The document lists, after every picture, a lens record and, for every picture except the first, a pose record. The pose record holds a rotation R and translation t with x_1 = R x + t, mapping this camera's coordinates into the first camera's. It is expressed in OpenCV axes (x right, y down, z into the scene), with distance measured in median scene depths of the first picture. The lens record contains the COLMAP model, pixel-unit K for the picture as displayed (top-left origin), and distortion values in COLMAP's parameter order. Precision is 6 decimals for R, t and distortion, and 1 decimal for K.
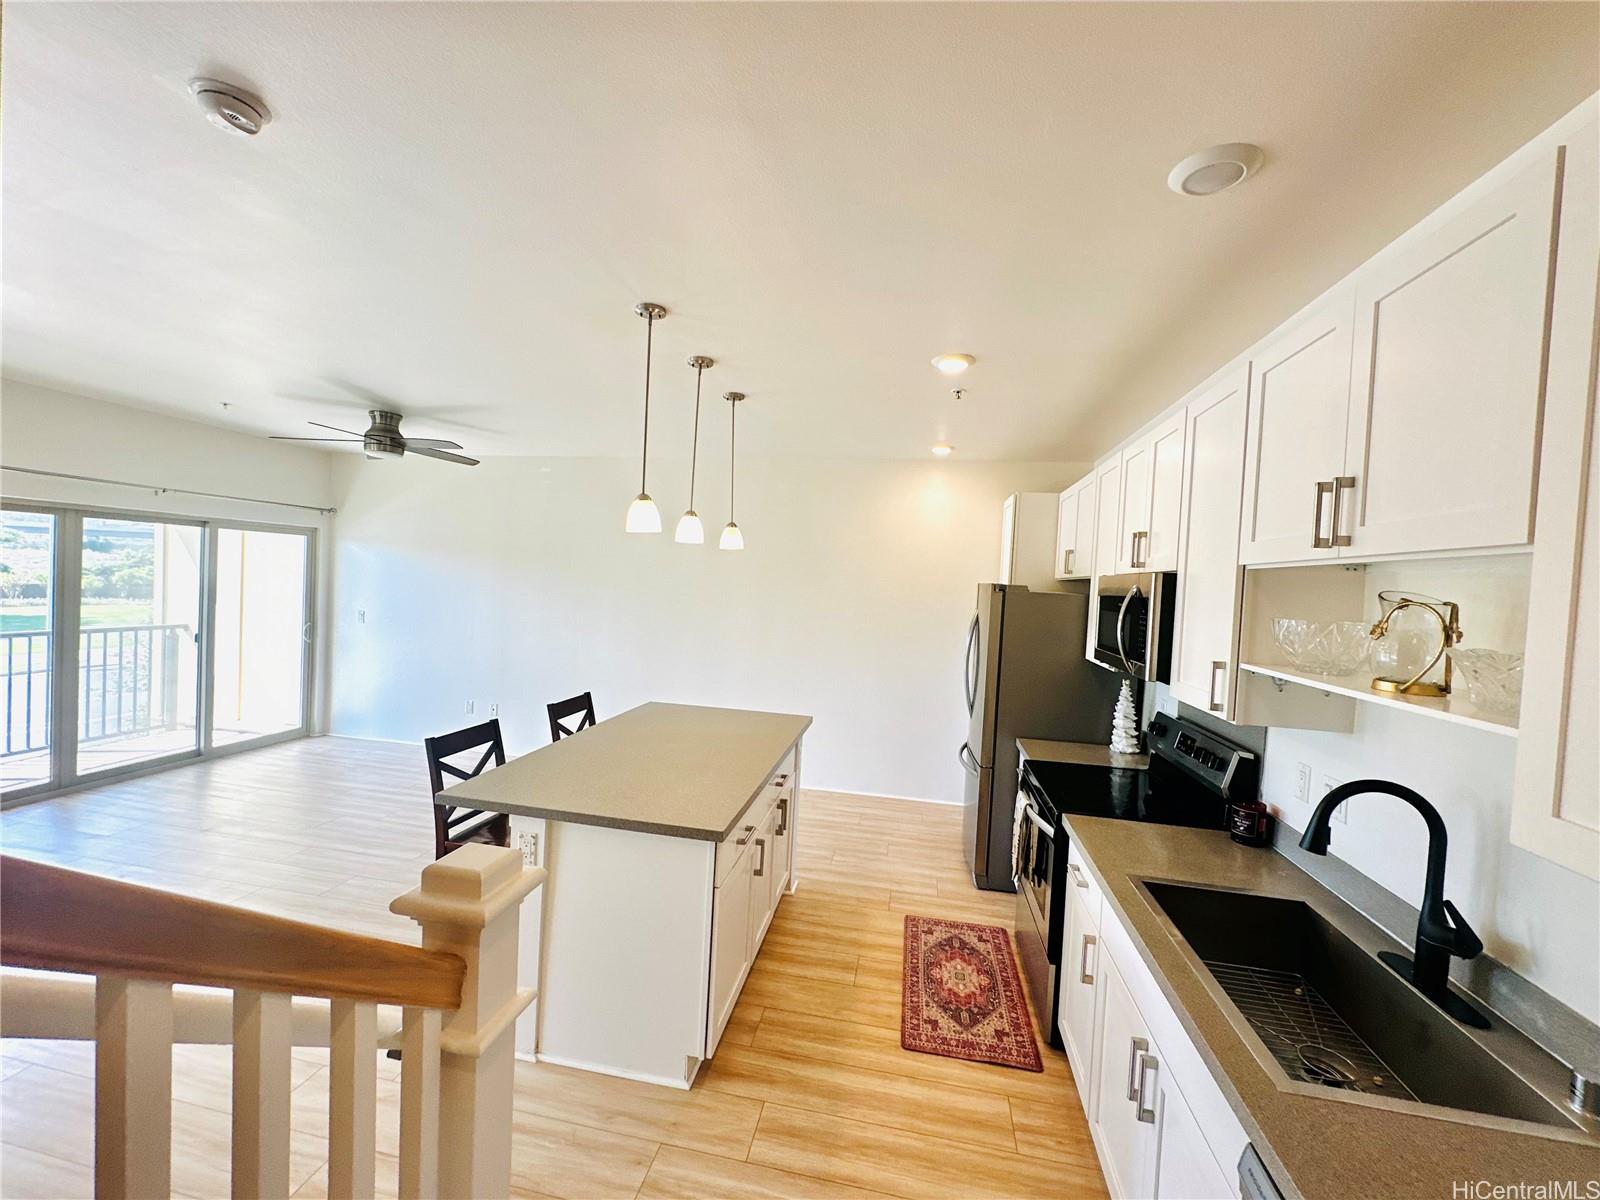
lens RADIAL K [[640.9, 0, 797.4], [0, 640.9, 598.5], [0, 0, 1]] dist [0.000204, 0.000360]
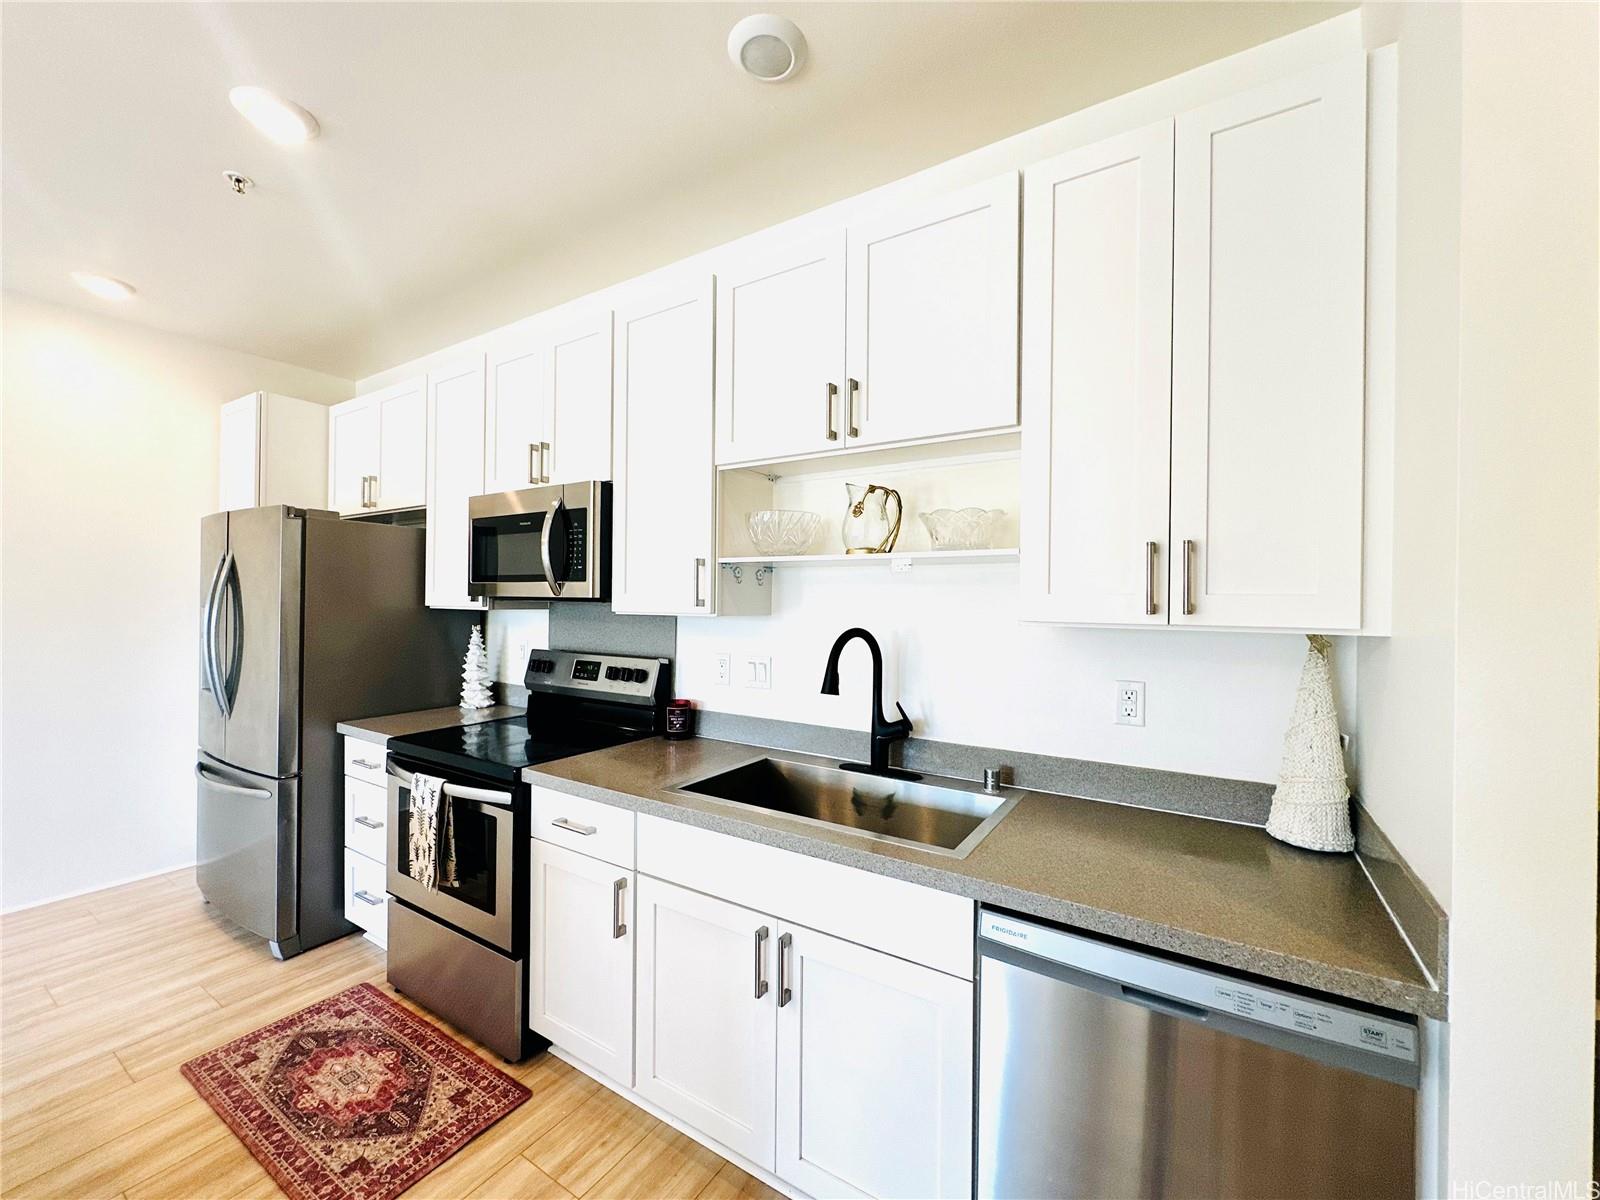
lens RADIAL K [[640.9, 0, 799.0], [0, 640.9, 600.3], [0, 0, 1]] dist [0.000204, 0.000360]
pose [[0.366907, -0.045410, 0.929149, -0.197179], [0.031624, 0.998839, 0.036328, 0.105624], [-0.929720, 0.016055, 0.367918, 0.376807]]
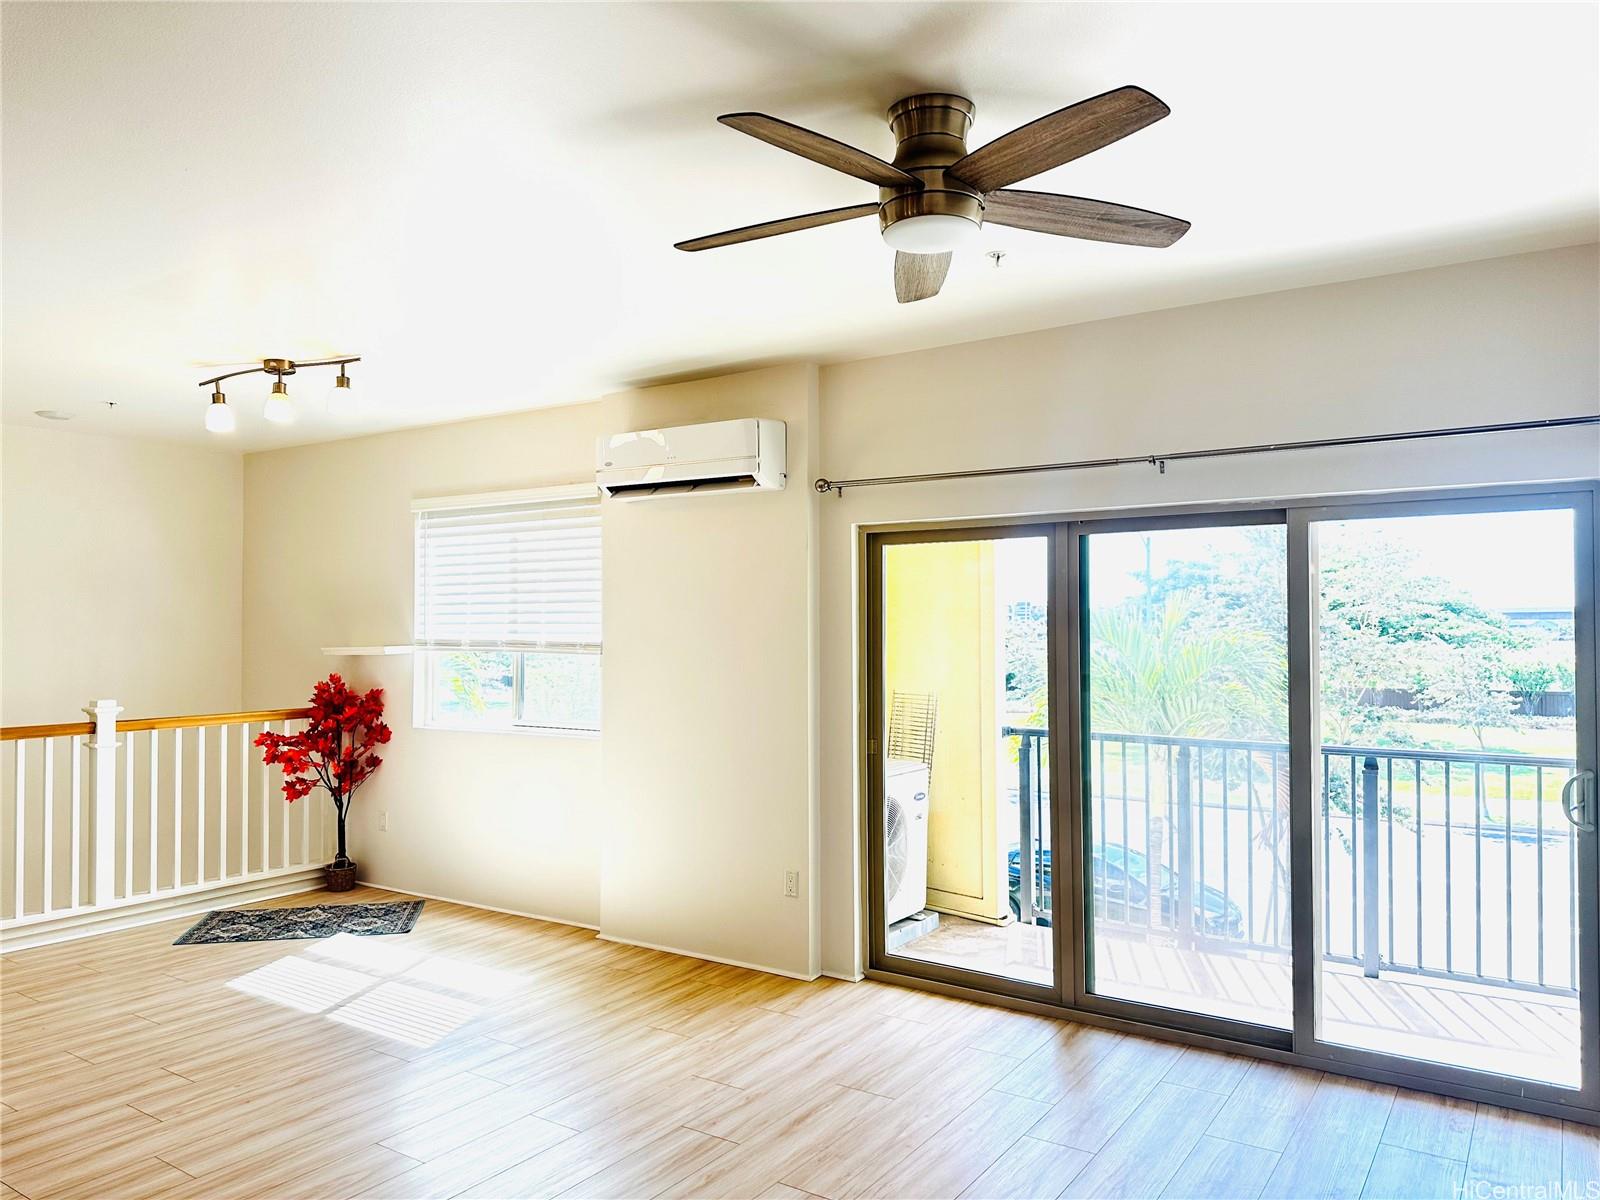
lens RADIAL K [[1120.6, 0, 789.9], [0, 1120.6, 599.2], [0, 0, 1]] dist [0.027362, -0.021488]
pose [[-0.398400, -0.071844, -0.914394, -0.199049], [-0.042074, 0.997310, -0.060027, 0.002009], [0.916246, 0.014558, -0.400351, 2.165479]]
